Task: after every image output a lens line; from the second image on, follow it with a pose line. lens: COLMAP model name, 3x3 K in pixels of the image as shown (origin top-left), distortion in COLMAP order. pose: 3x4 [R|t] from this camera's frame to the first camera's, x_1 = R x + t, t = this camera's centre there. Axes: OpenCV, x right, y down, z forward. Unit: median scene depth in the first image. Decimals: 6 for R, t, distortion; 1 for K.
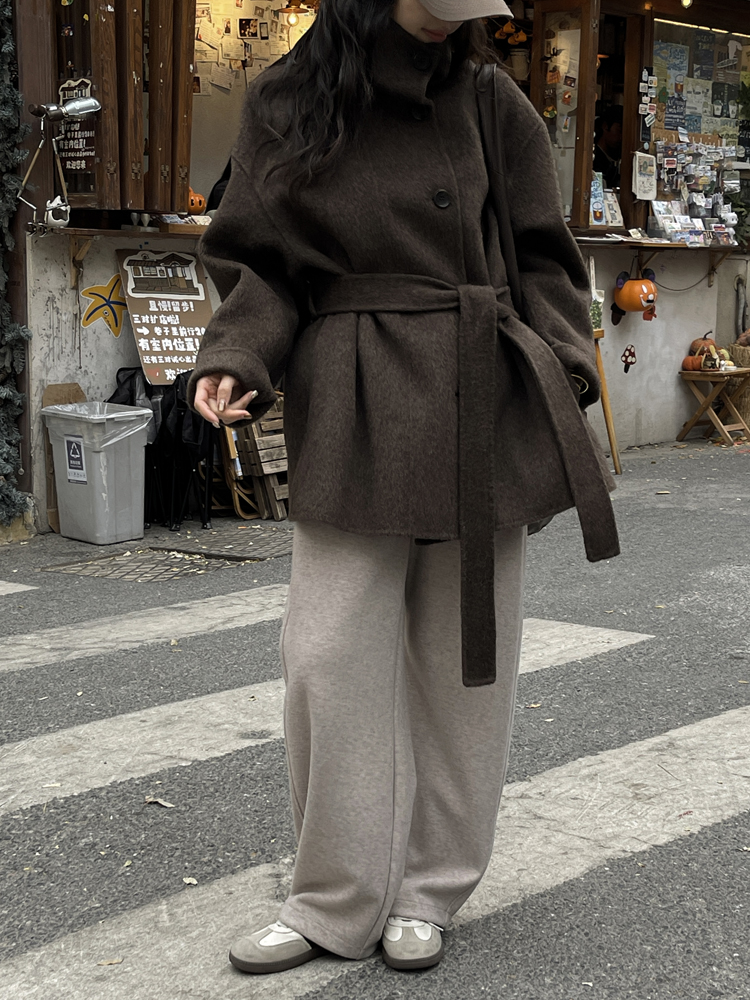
lens RADIAL K [[1560.9, 0, 388.4], [0, 1560.9, 576.4], [0, 0, 1]] dist [0.074576, -0.250921]
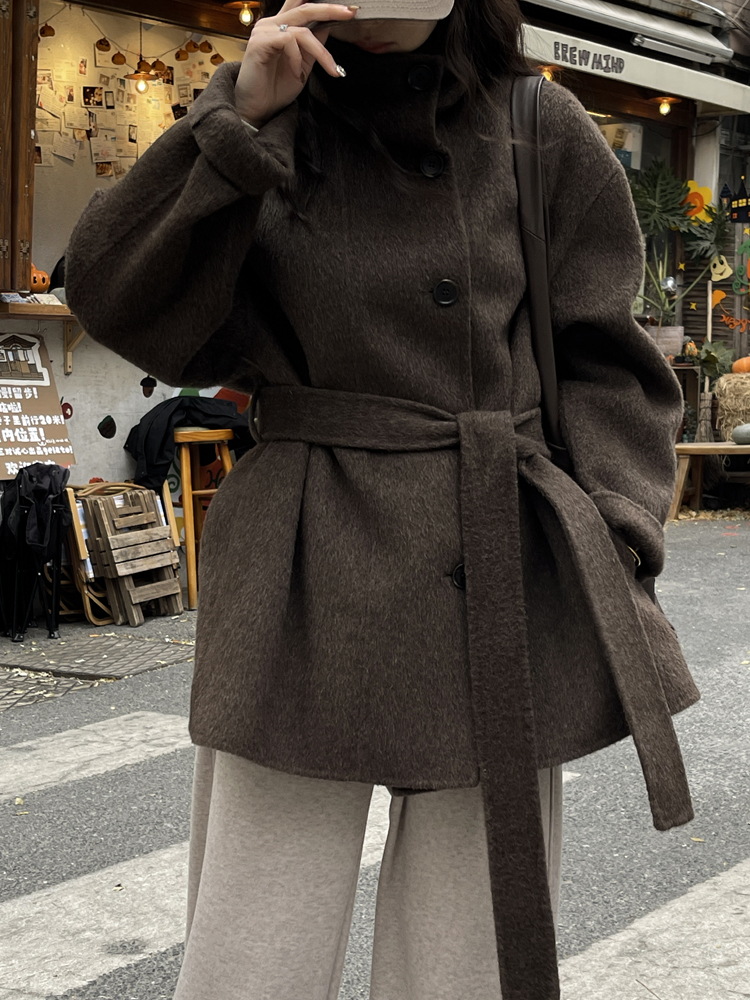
lens RADIAL K [[1533.4, 0, 376.9], [0, 1533.4, 569.3], [0, 0, 1]] dist [0.075418, -0.247578]
pose [[0.995407, -0.013846, 0.094724, -0.015214], [0.018330, 0.998743, -0.046642, -0.026295], [-0.093959, 0.048164, 0.994410, 0.103963]]
